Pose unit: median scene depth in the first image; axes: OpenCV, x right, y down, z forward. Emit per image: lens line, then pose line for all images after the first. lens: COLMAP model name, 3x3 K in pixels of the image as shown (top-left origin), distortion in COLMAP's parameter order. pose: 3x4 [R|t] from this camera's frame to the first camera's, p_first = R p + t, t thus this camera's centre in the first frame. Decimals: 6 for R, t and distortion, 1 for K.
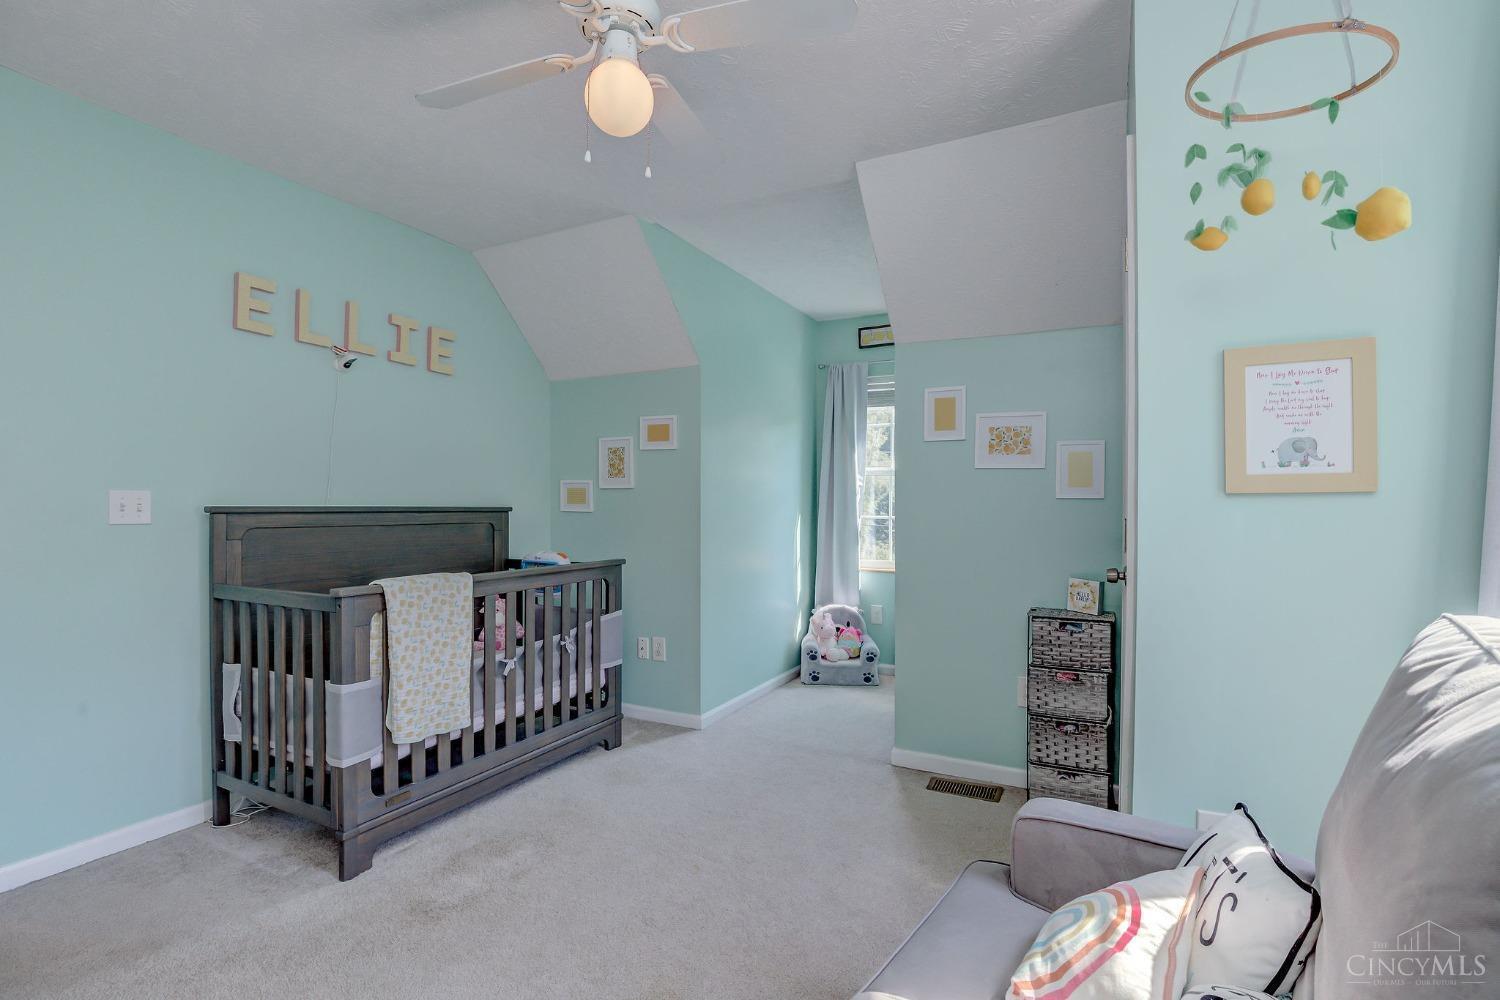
lens RADIAL K [[686.9, 0, 750.9], [0, 686.9, 501.1], [0, 0, 1]] dist [-0.023173, -0.000100]
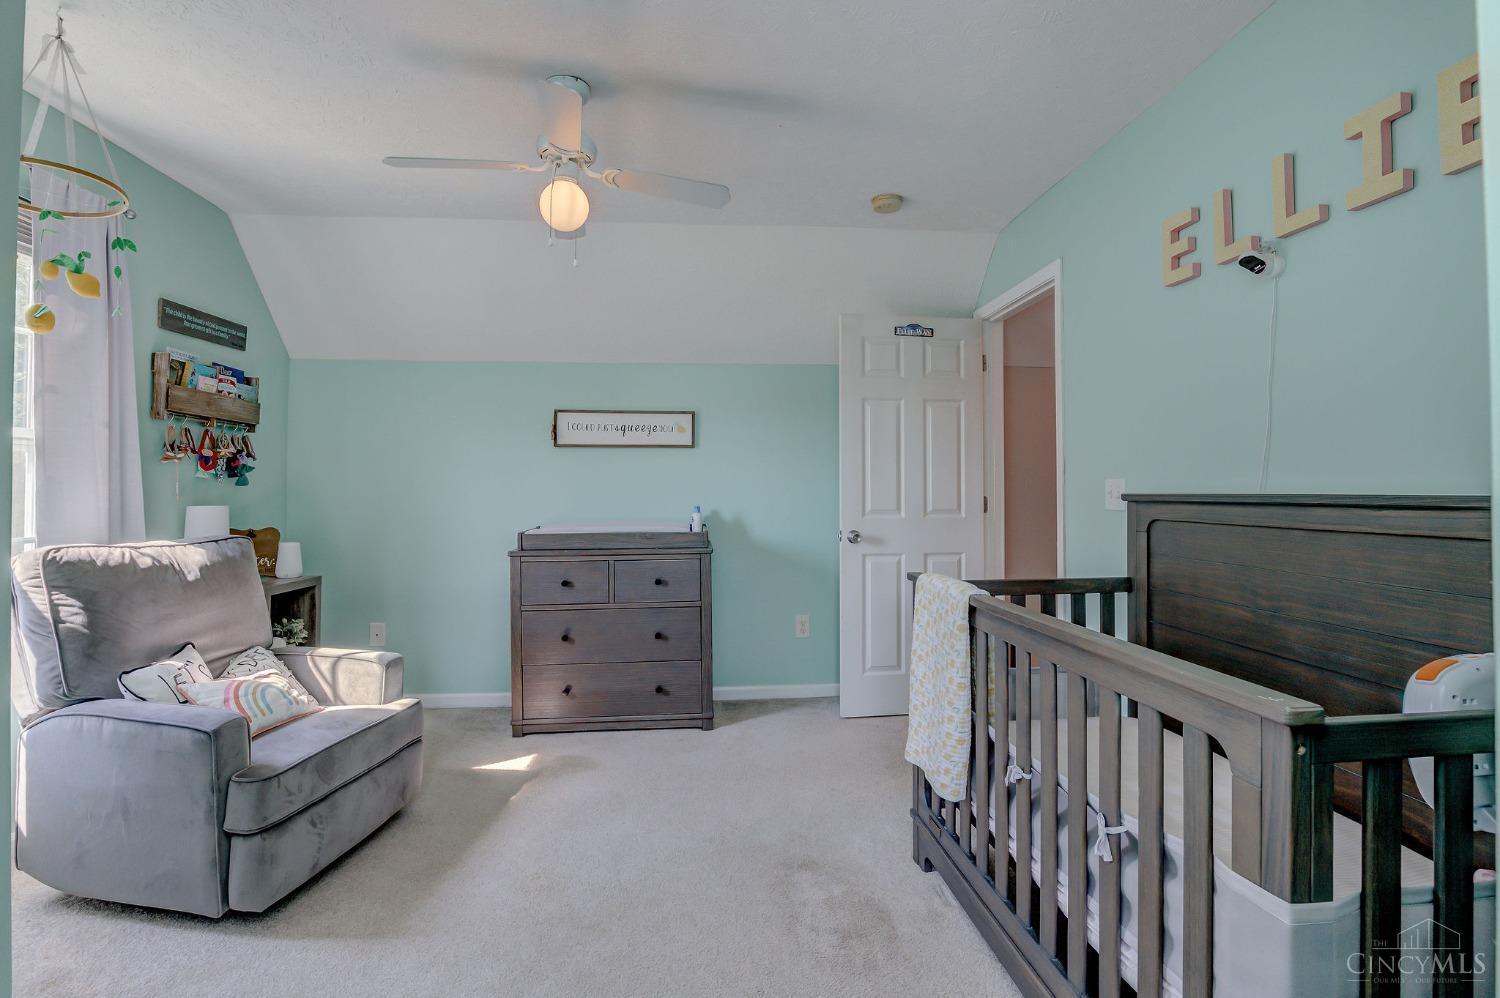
lens RADIAL K [[686.9, 0, 752.4], [0, 686.9, 492.8], [0, 0, 1]] dist [-0.023173, -0.000100]
pose [[-0.832082, -0.003902, -0.554639, 0.147726], [0.000048, 0.999975, -0.007108, 0.012515], [0.554652, -0.005941, -0.832061, 1.455172]]
